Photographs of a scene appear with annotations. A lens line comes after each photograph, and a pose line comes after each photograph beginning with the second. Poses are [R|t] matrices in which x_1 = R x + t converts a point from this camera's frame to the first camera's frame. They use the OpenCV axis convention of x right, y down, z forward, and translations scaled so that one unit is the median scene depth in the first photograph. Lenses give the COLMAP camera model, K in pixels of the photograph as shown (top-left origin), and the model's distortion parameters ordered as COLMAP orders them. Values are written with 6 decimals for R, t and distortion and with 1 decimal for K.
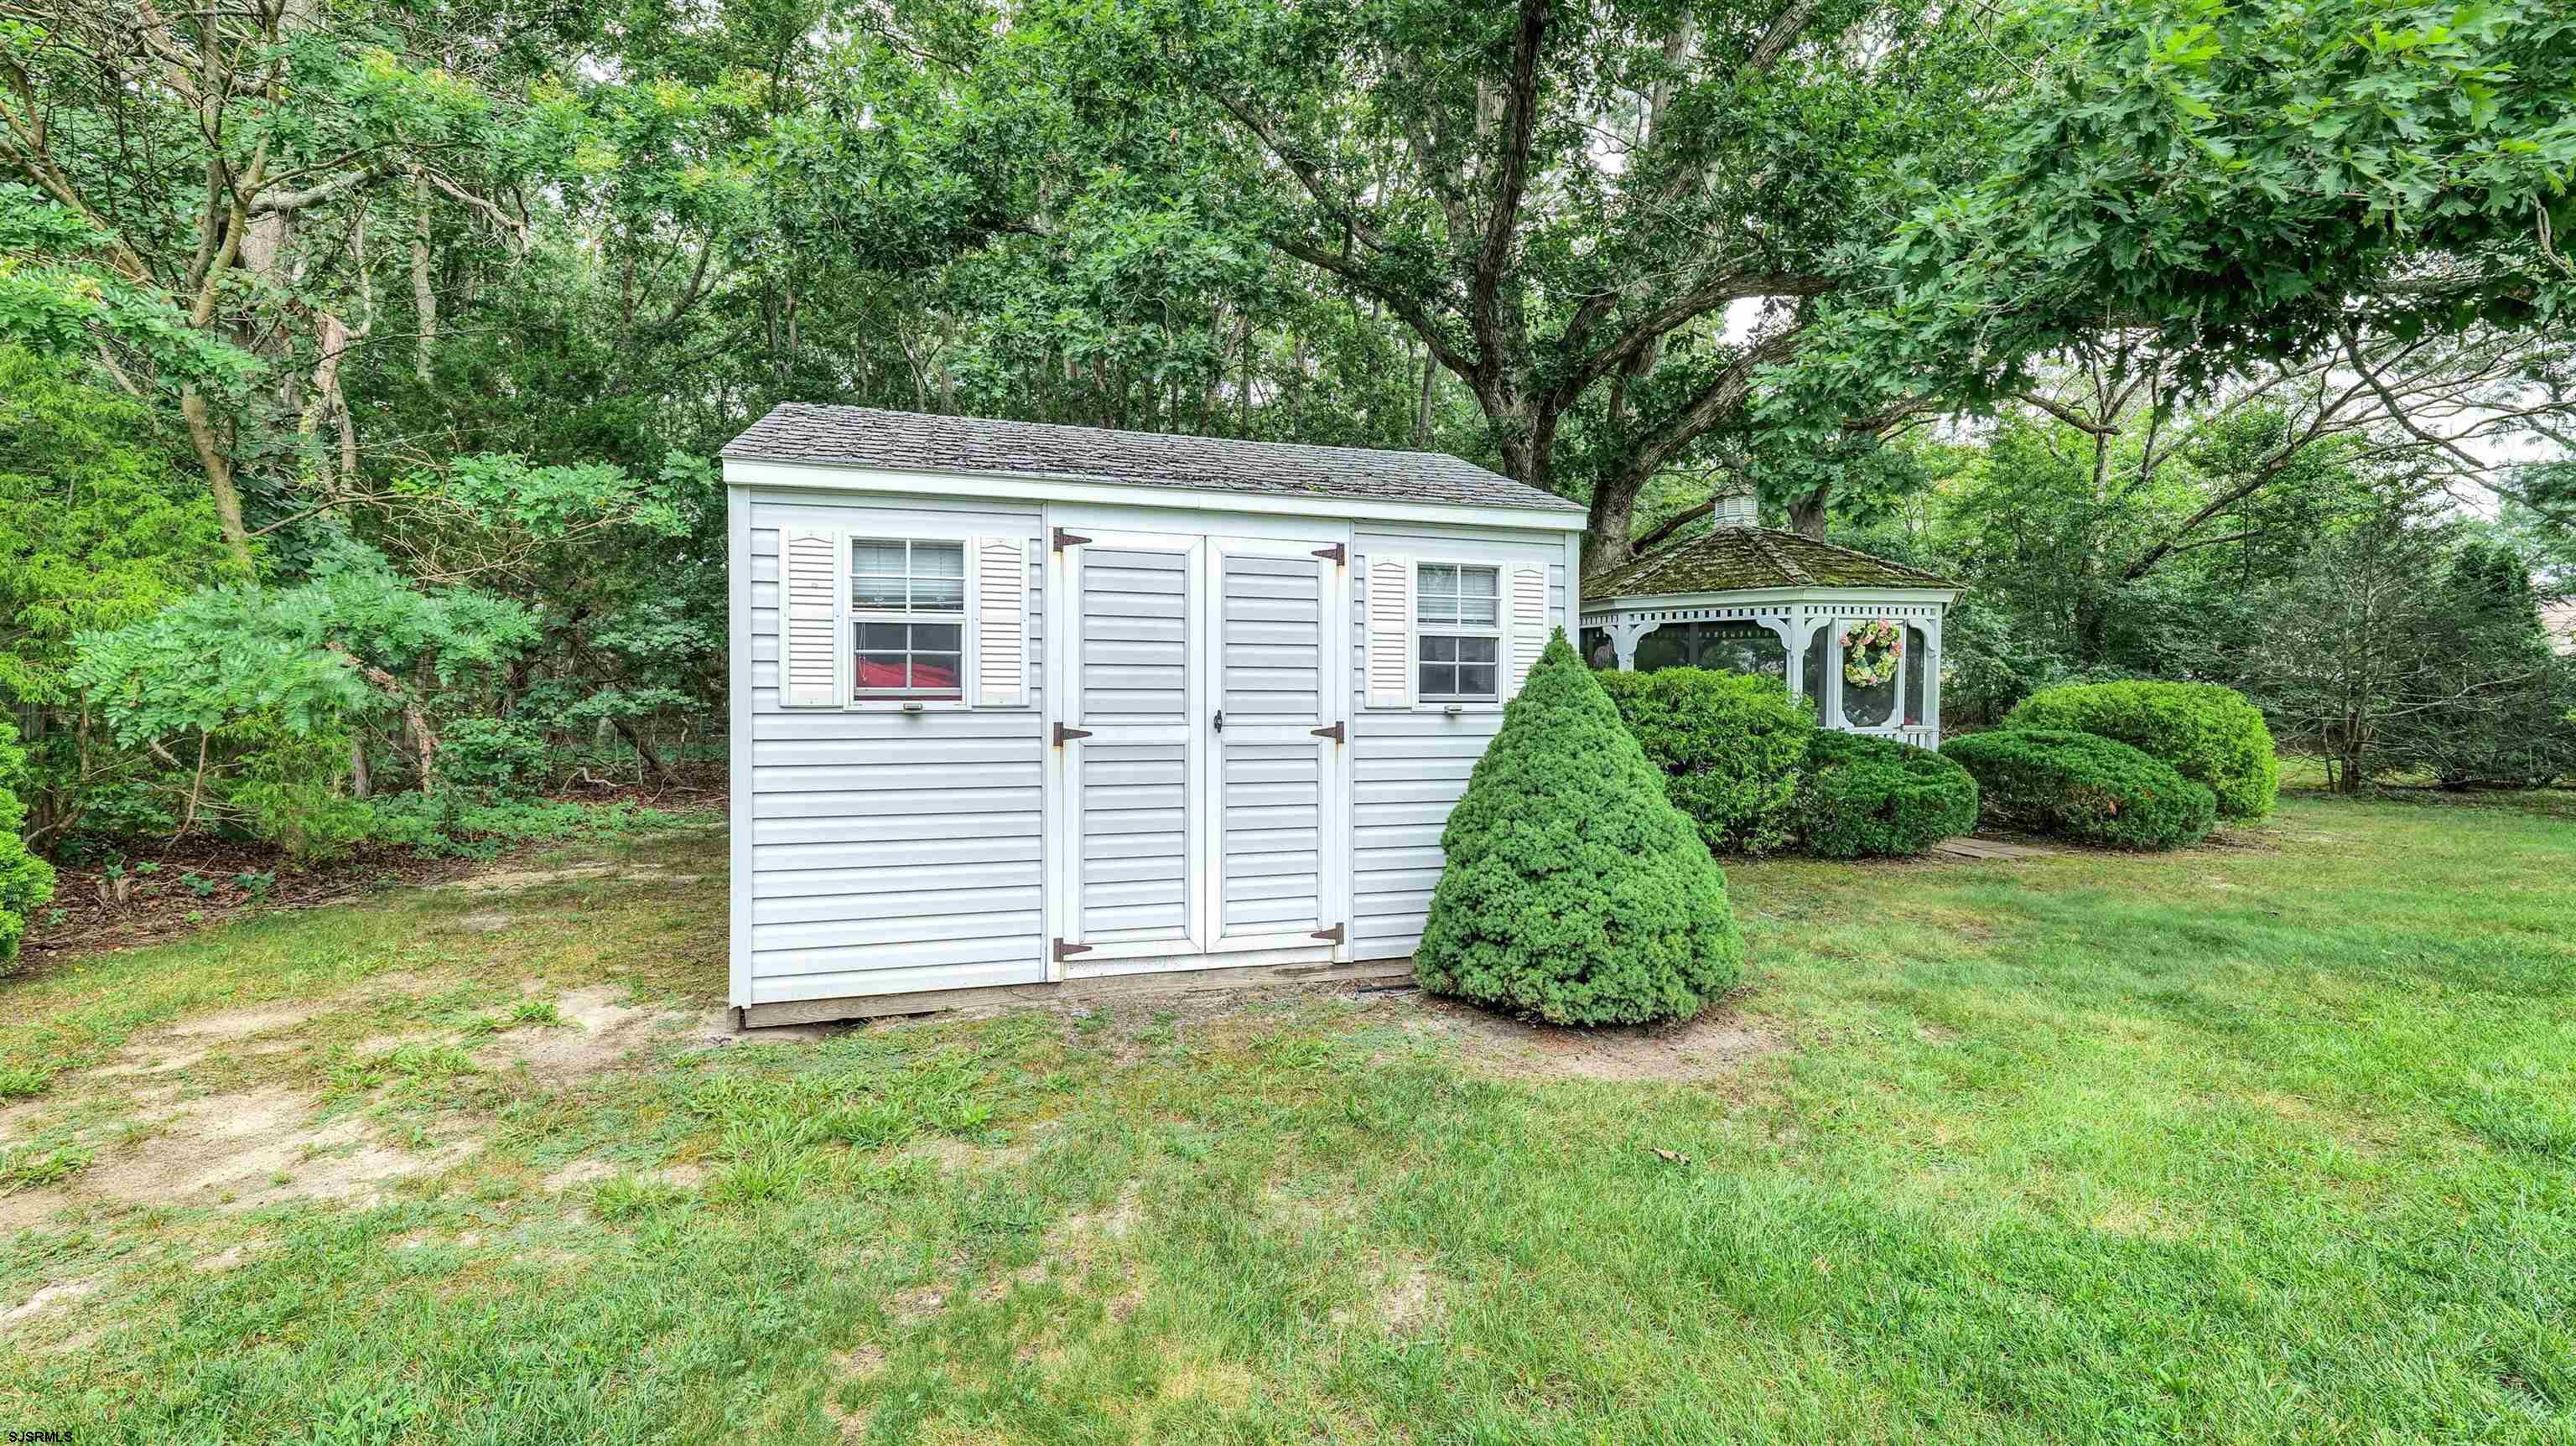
lens RADIAL K [[1046.1, 0, 1292.6], [0, 1046.1, 716.4], [0, 0, 1]] dist [-0.014173, 0.000478]
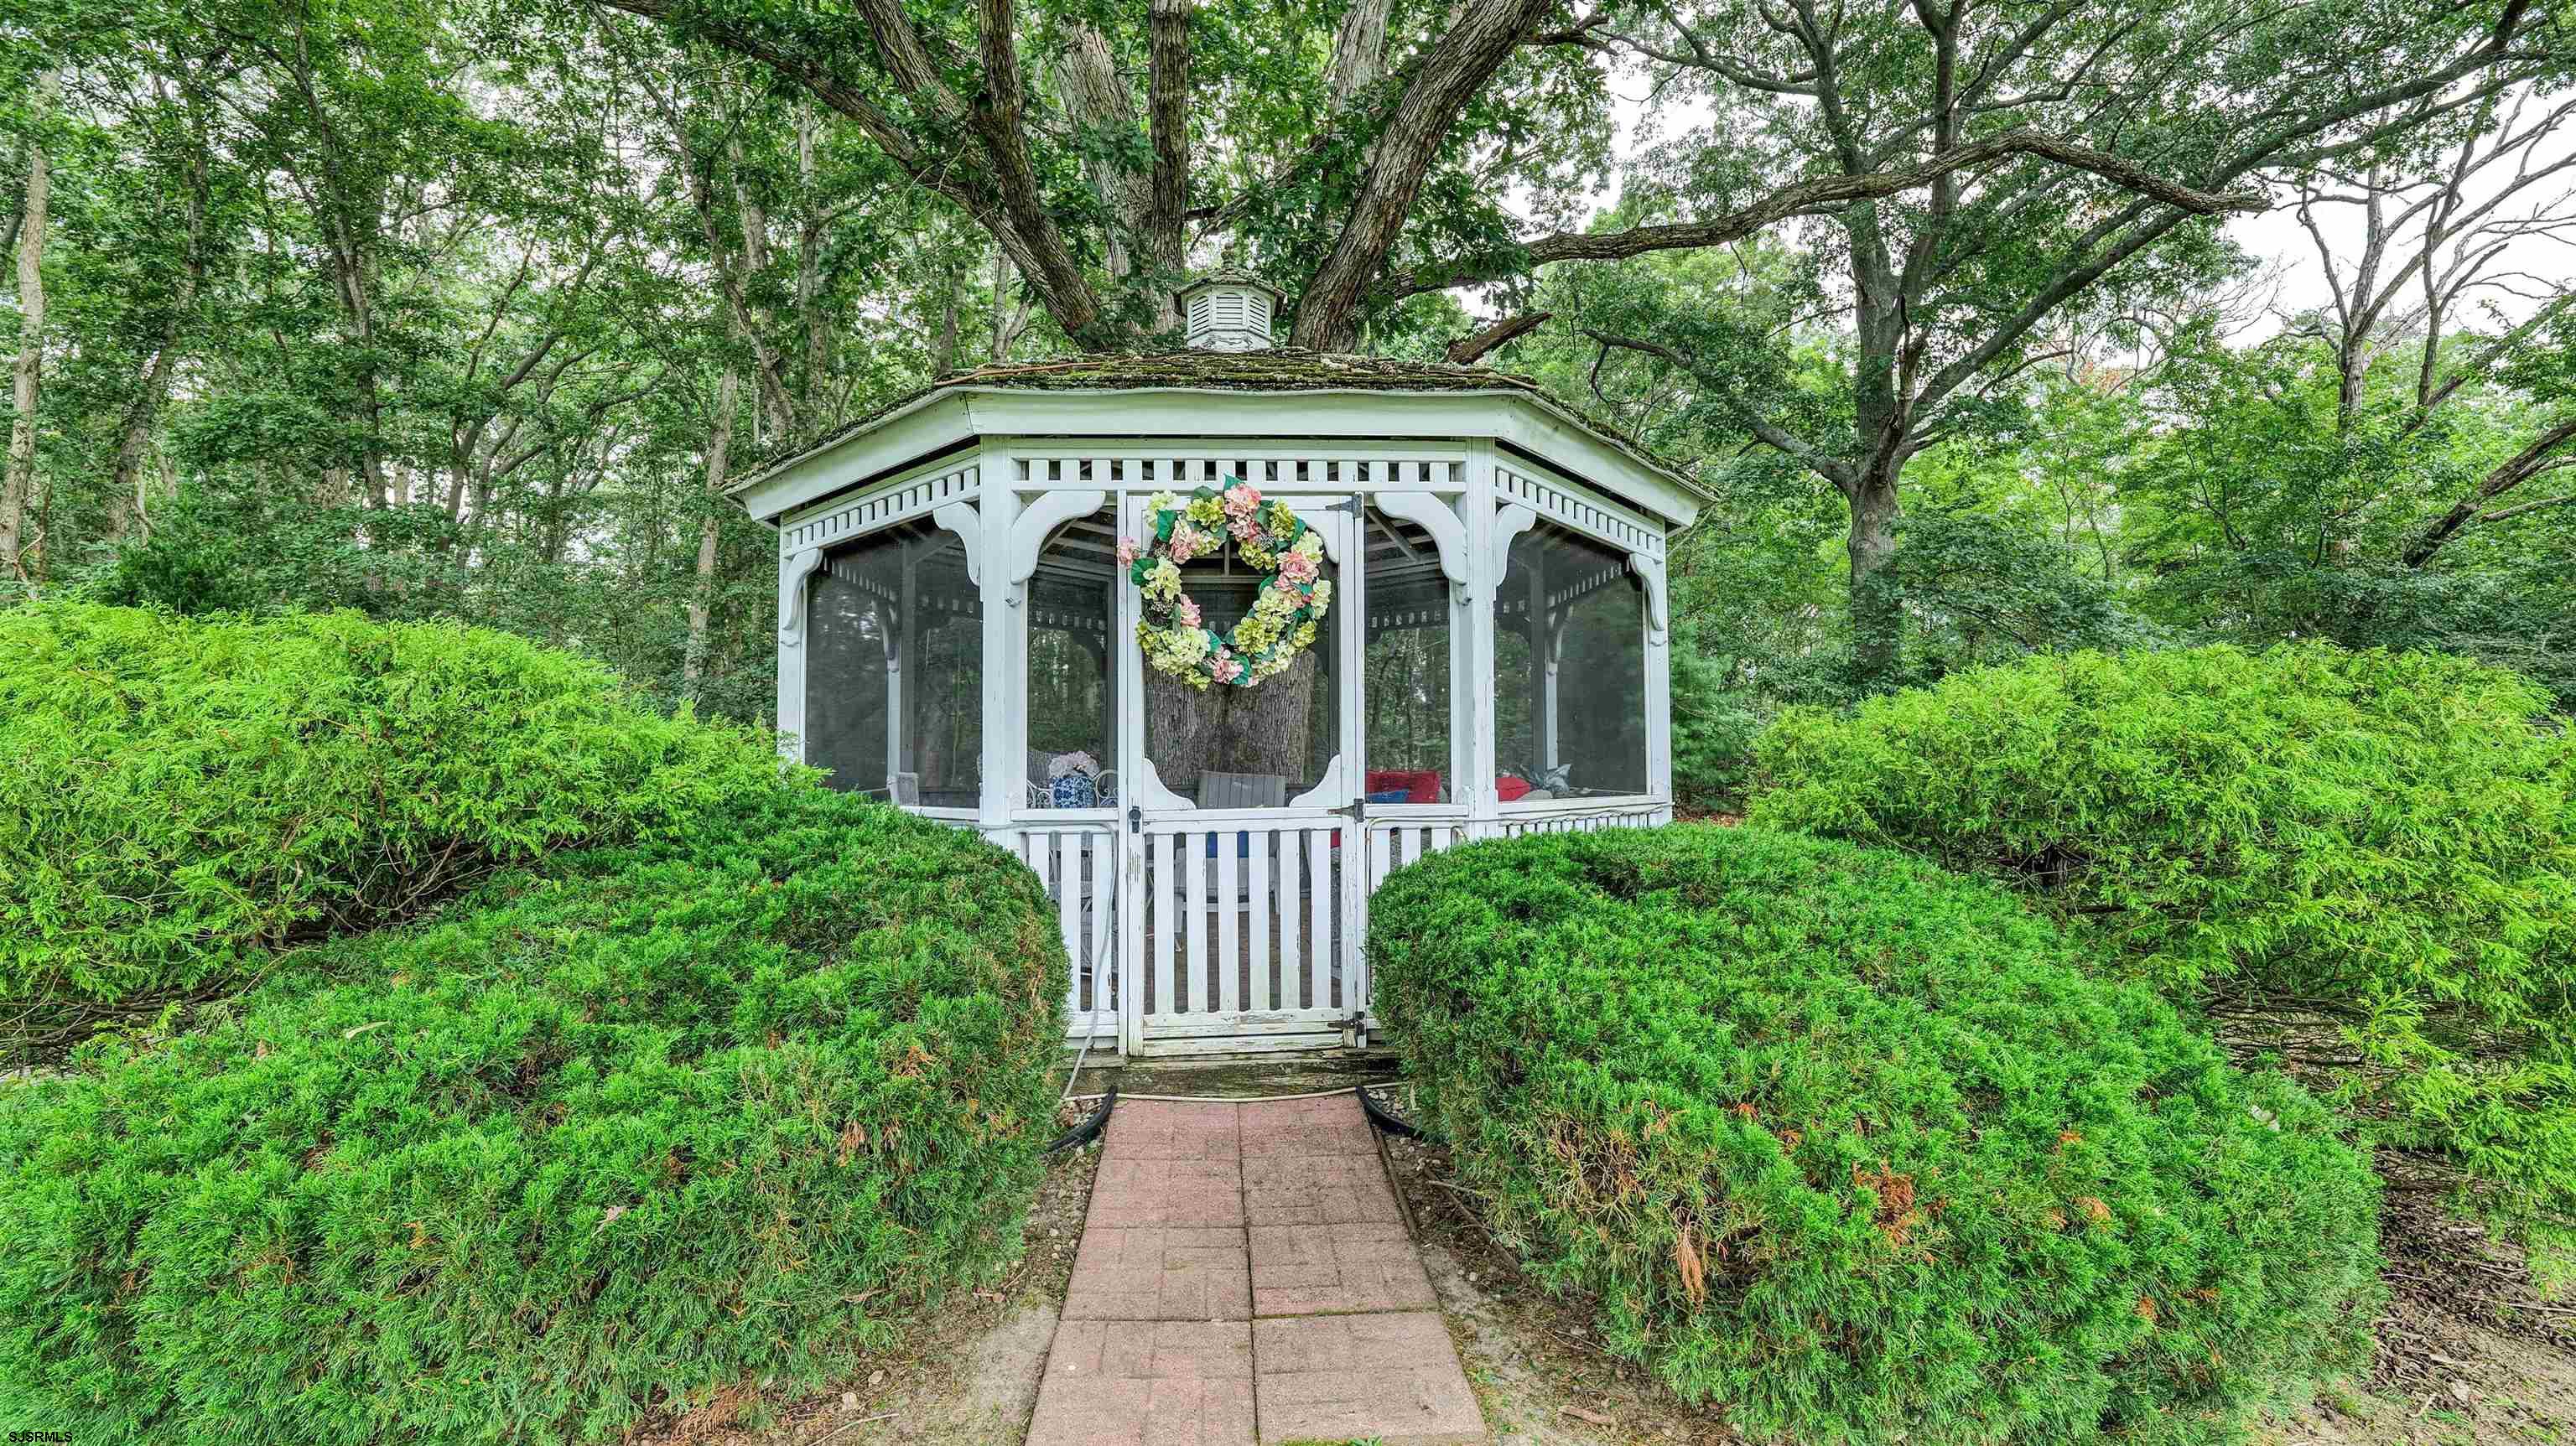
lens RADIAL K [[1046.1, 0, 1281.9], [0, 1046.1, 725.6], [0, 0, 1]] dist [-0.014173, 0.000478]
pose [[0.983786, -0.007664, -0.179183, 0.623665], [-0.000875, 0.998869, -0.047530, -0.000030], [0.179345, 0.046916, 0.982667, 0.658849]]
